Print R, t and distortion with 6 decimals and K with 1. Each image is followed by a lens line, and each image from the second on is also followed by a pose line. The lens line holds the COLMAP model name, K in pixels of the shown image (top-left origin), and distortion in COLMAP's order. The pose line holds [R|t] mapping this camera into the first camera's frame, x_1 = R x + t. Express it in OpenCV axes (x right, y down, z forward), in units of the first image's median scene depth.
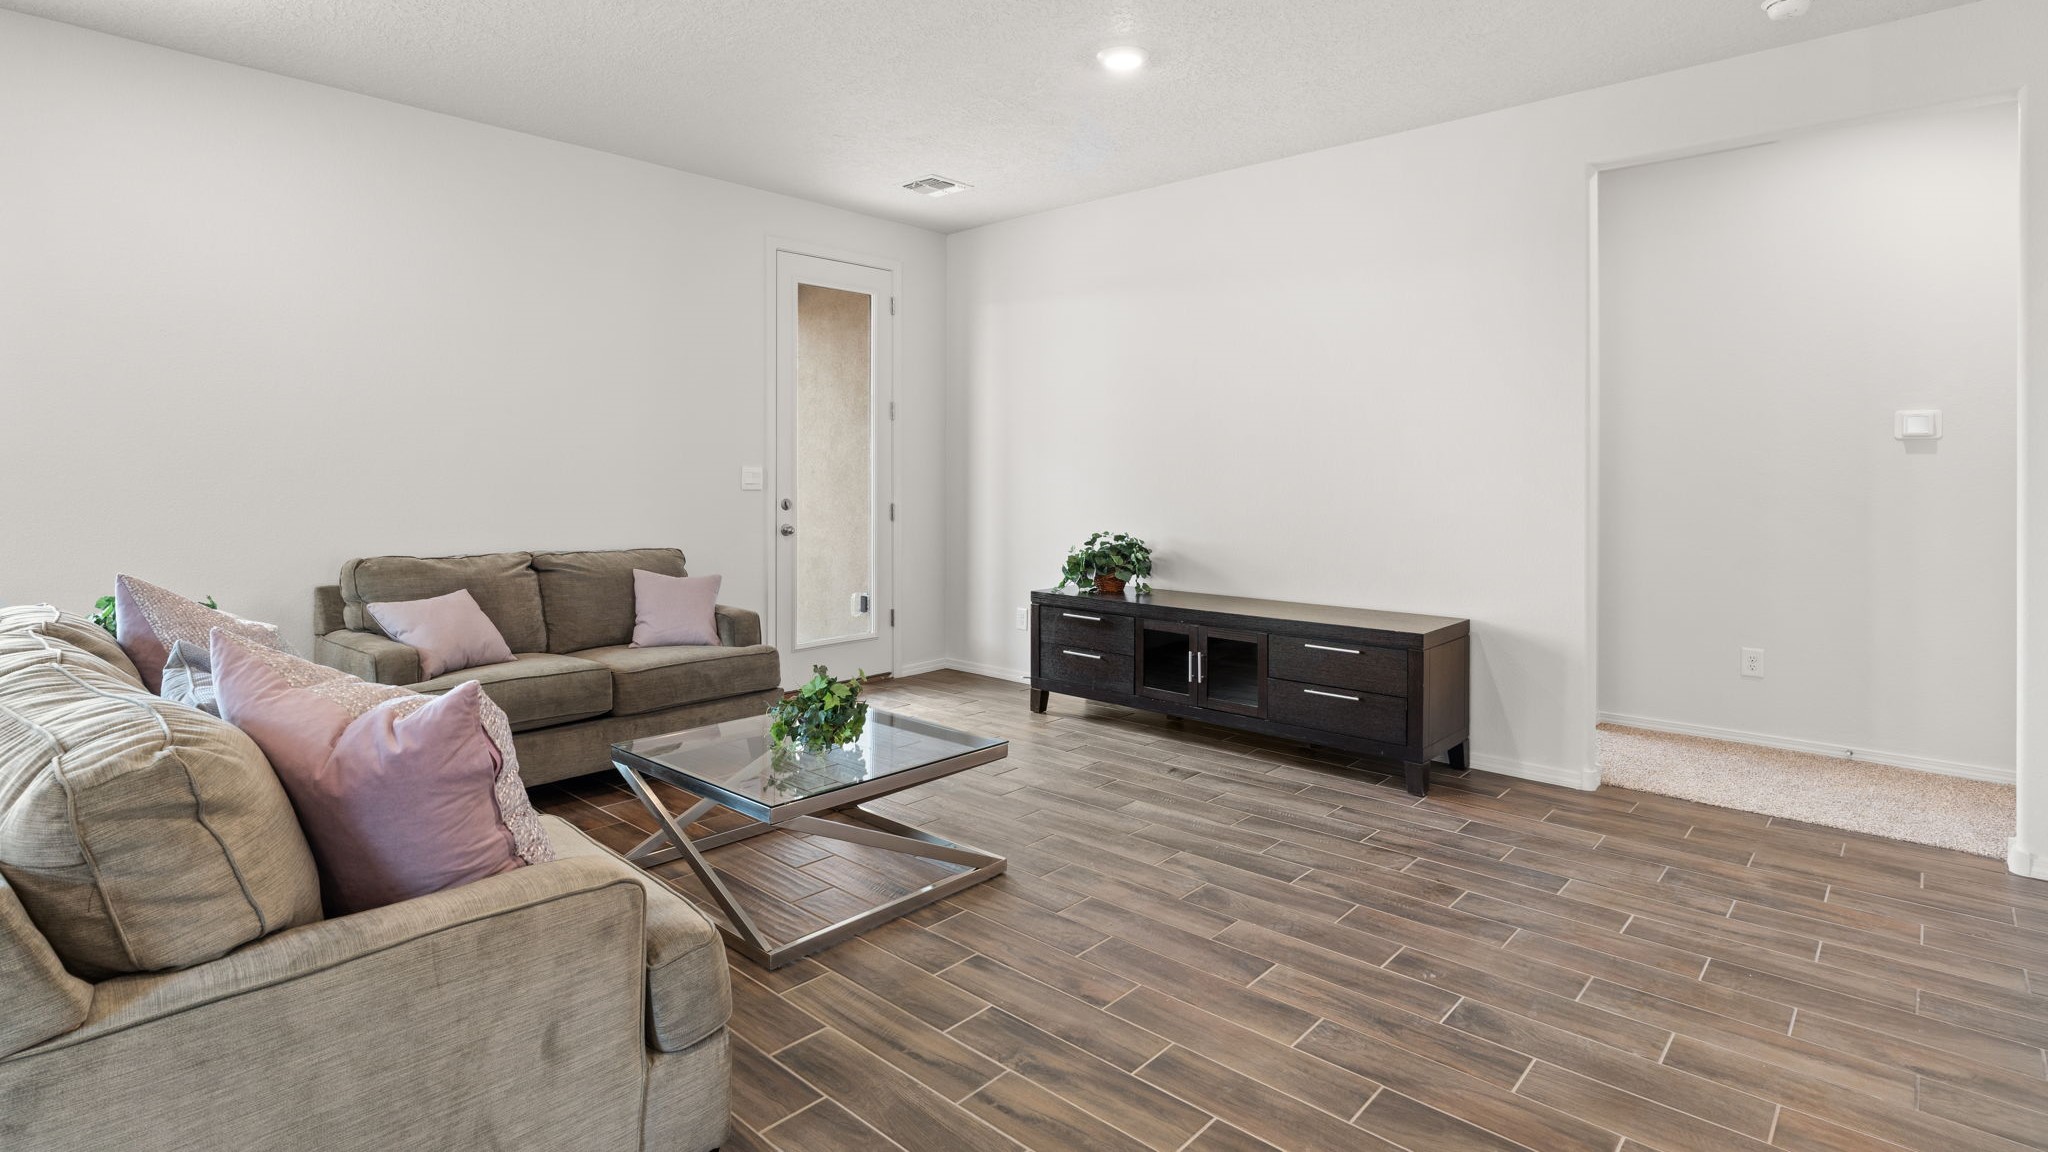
lens RADIAL K [[992.4, 0, 1013.2], [0, 992.4, 443.4], [0, 0, 1]] dist [-0.003167, -0.000317]
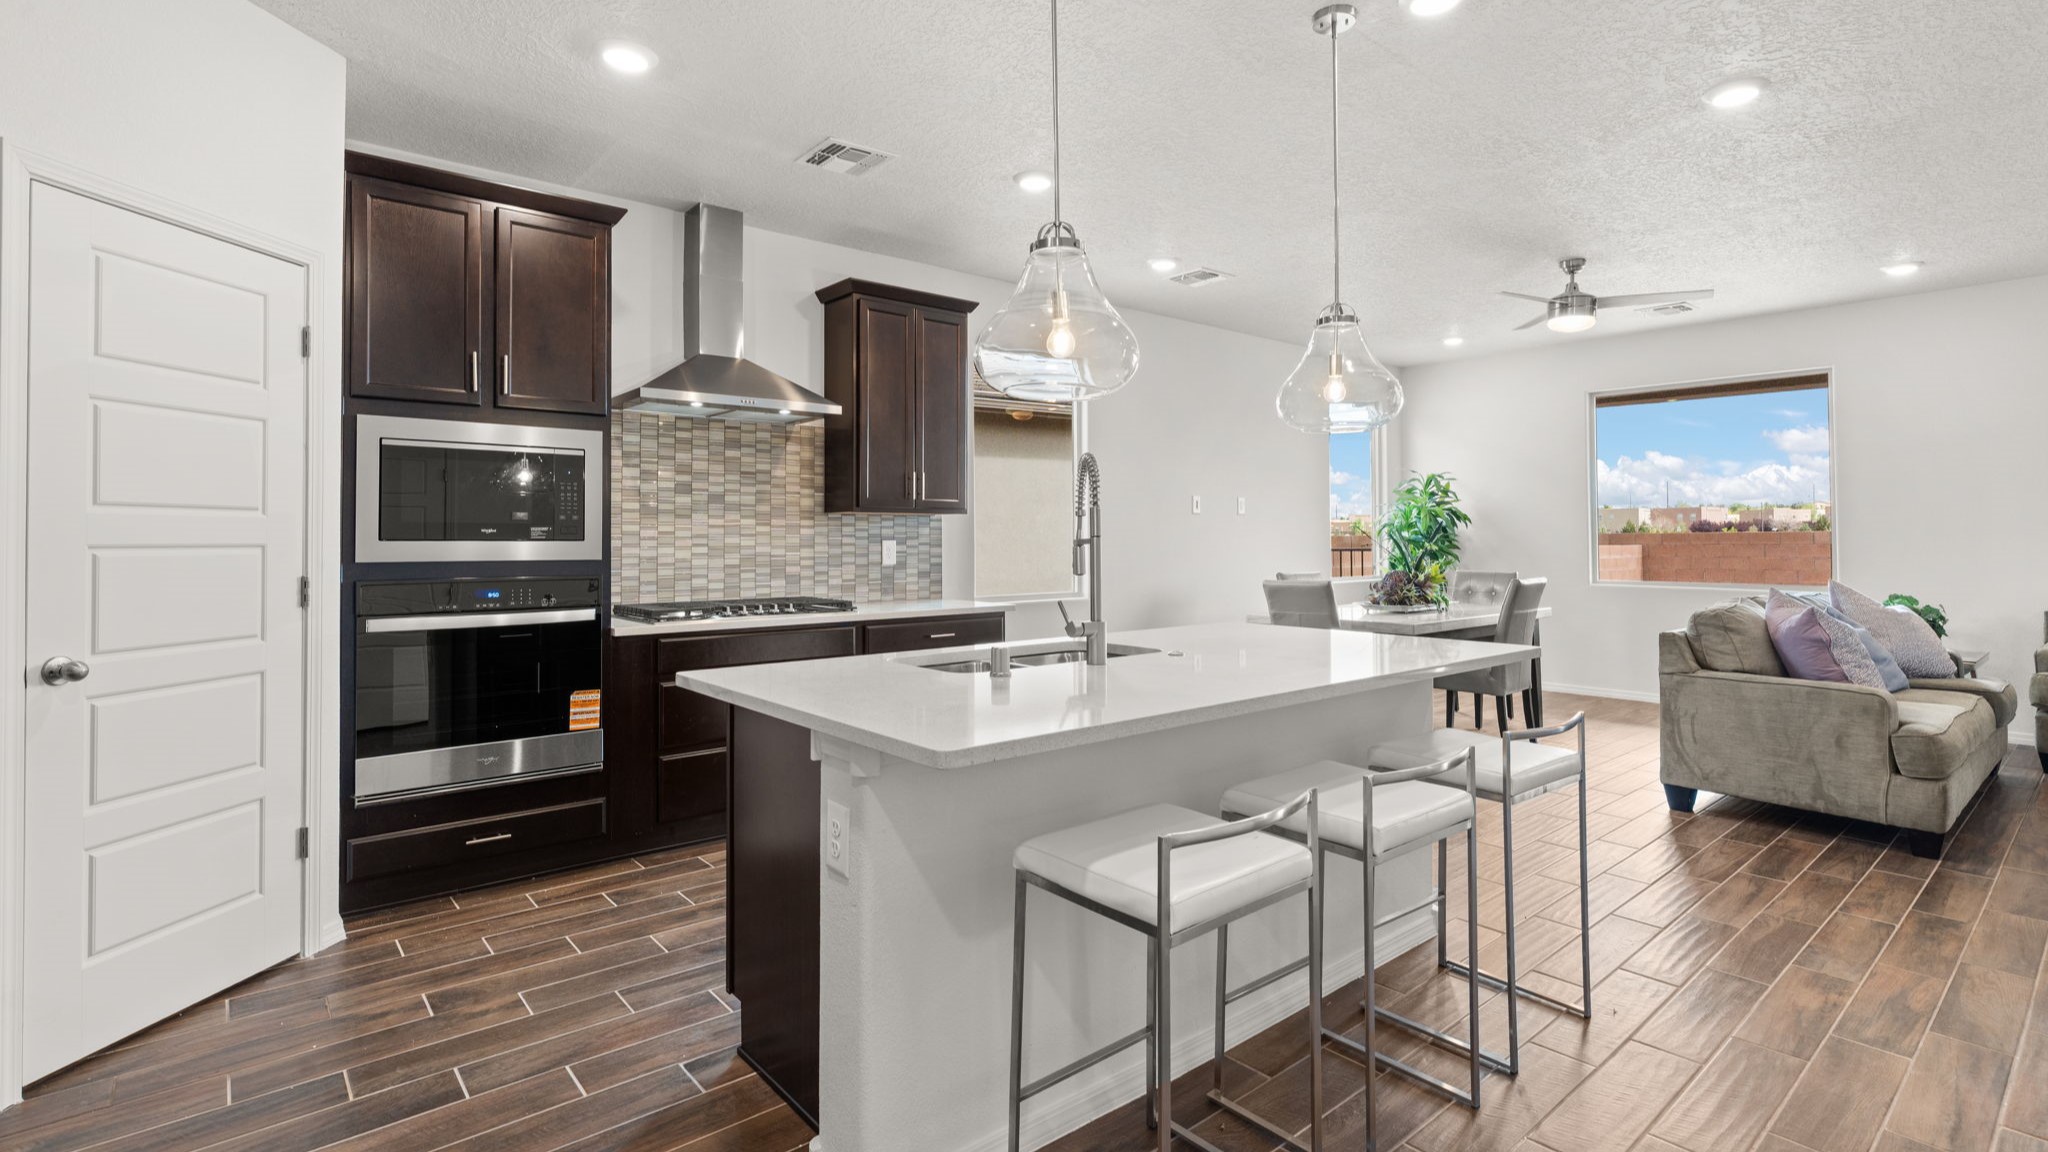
lens RADIAL K [[942.9, 0, 1021.1], [0, 942.9, 516.4], [0, 0, 1]] dist [-0.012463, 0.000250]
pose [[-0.135875, -0.020775, -0.990508, 1.463636], [0.027712, 0.999309, -0.024761, -0.007029], [0.990338, -0.030813, -0.135206, -0.525404]]
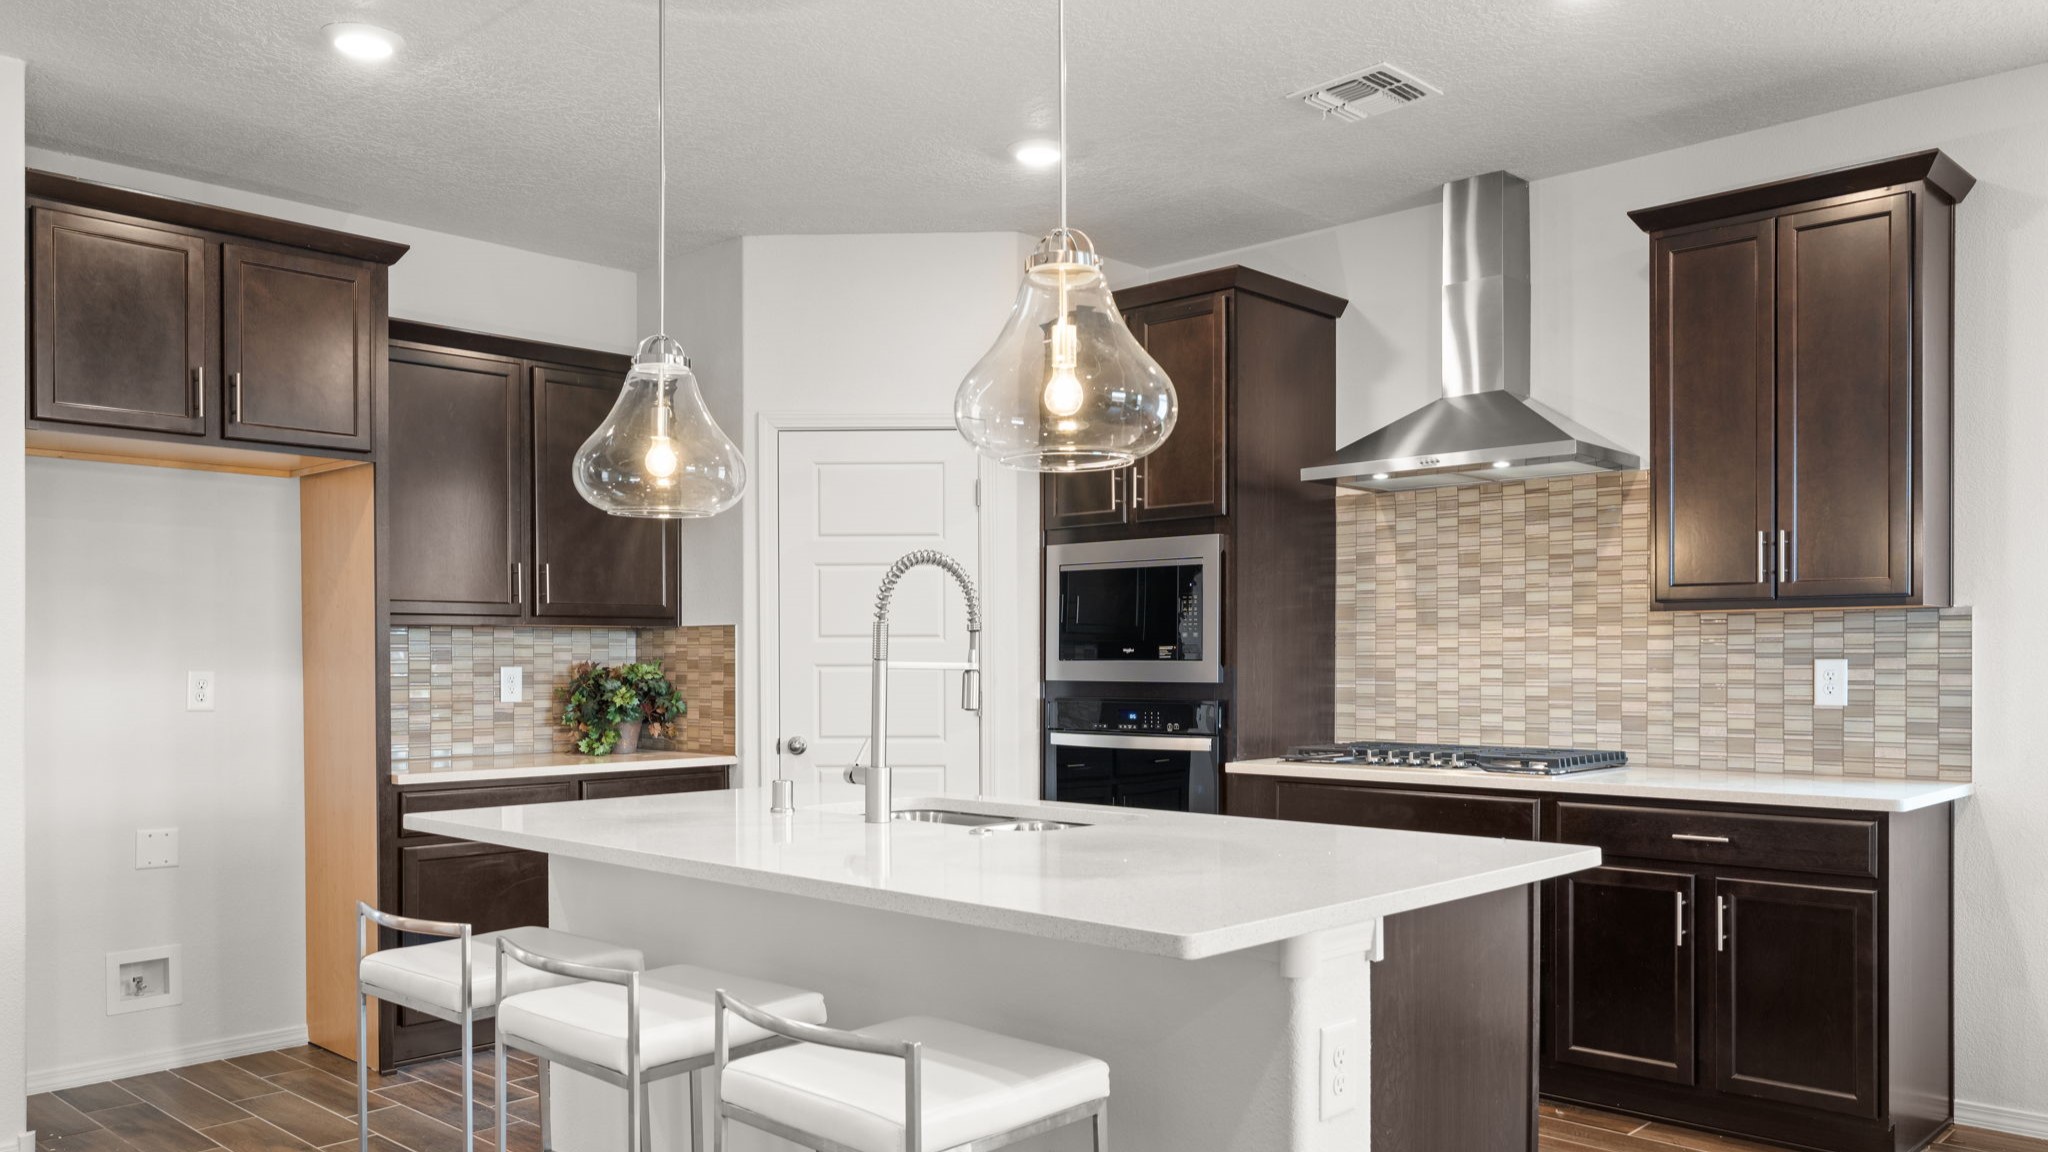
lens RADIAL K [[1534.8, 0, 1017.2], [0, 1534.8, 678.1], [0, 0, 1]] dist [-0.009809, 0.002449]
pose [[-0.999837, 0.006251, 0.016924, 0.309294], [0.006026, 0.999893, -0.013345, 0.026658], [-0.017006, -0.013241, -0.999768, 0.733438]]
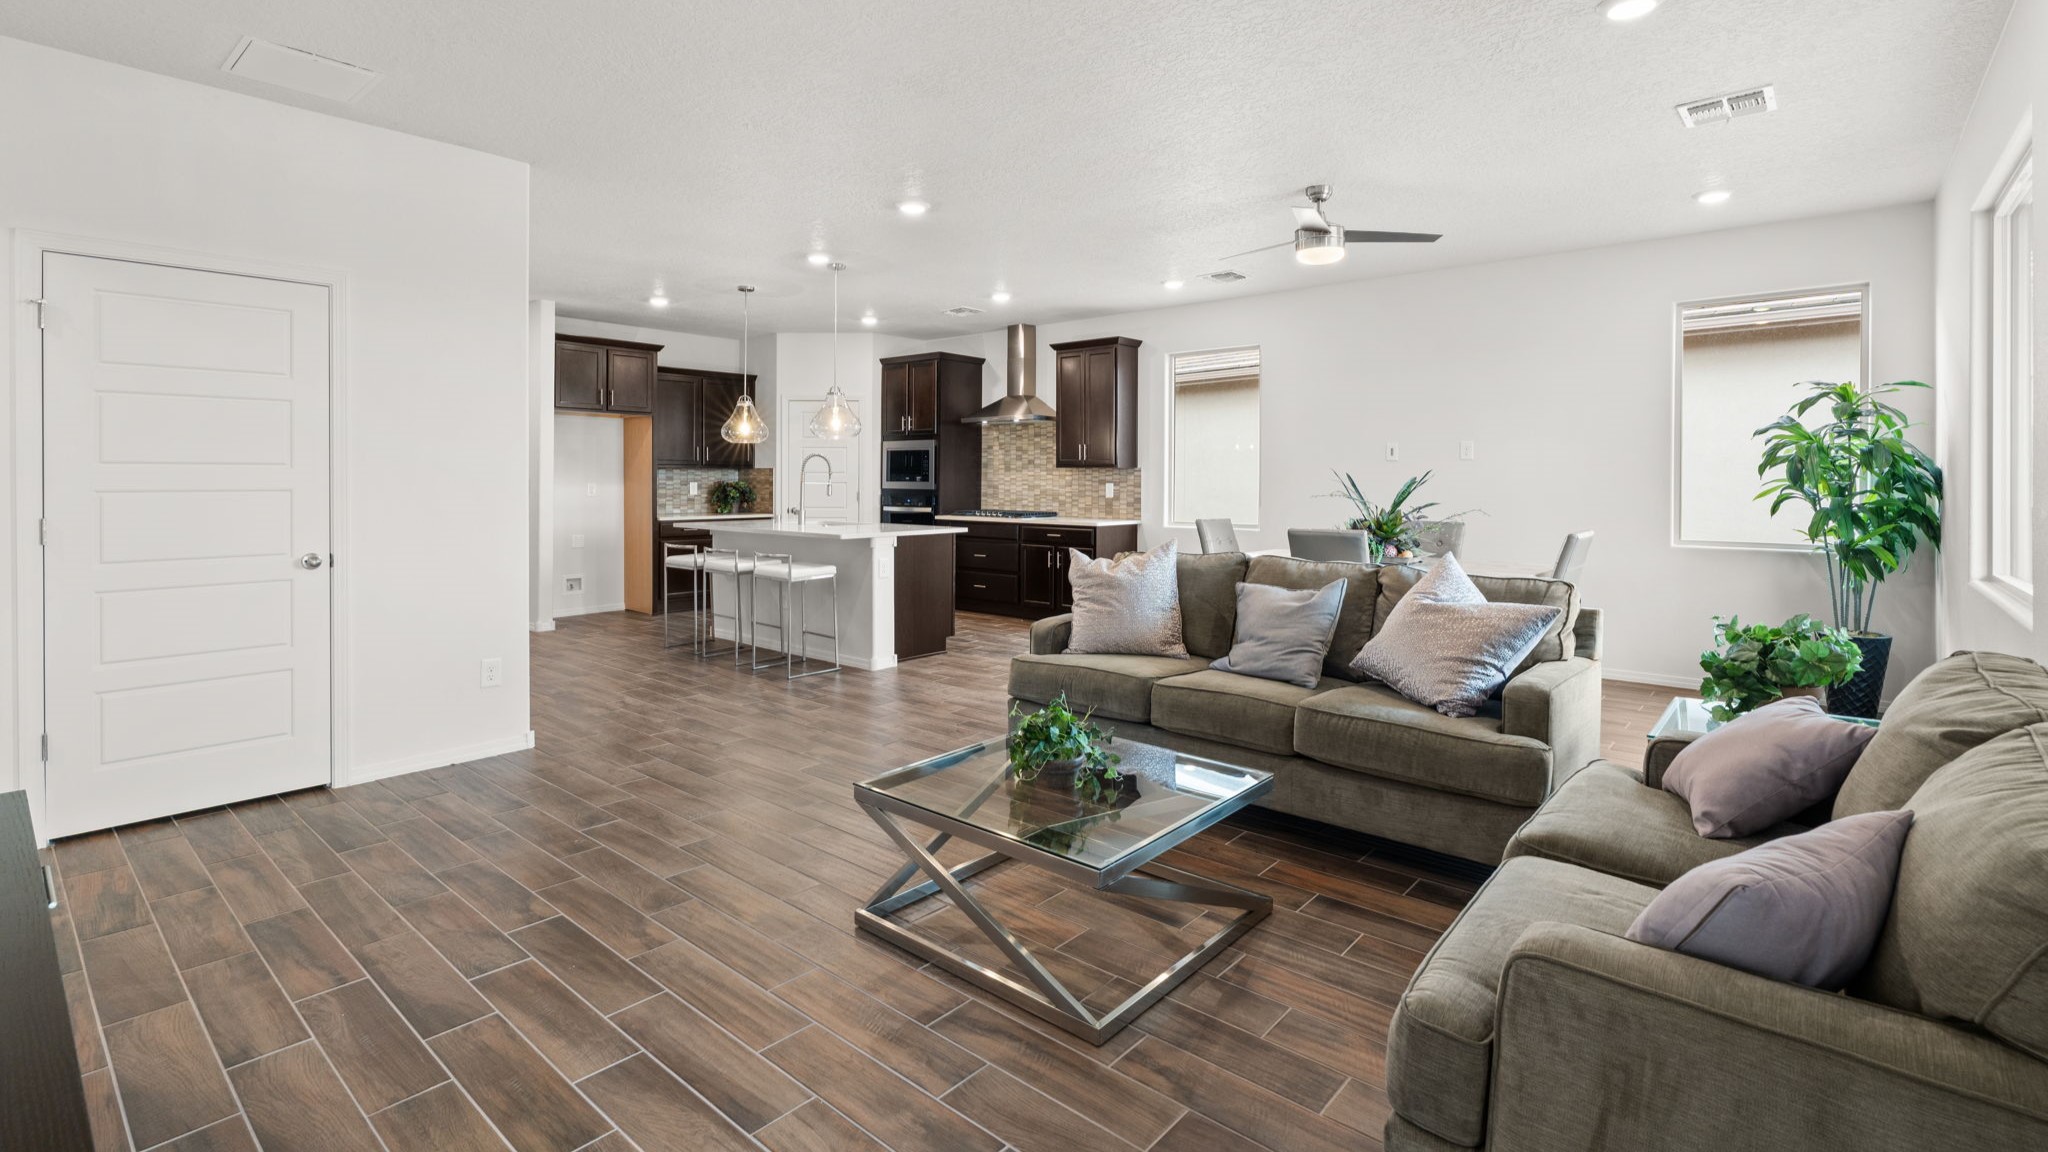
lens RADIAL K [[942.9, 0, 1016.6], [0, 942.9, 485.1], [0, 0, 1]] dist [-0.012463, 0.000250]
pose [[-0.999672, -0.000445, -0.025601, -0.179936], [0.000030, 0.999828, -0.018557, 0.061802], [0.025605, -0.018552, -0.999500, 2.546449]]
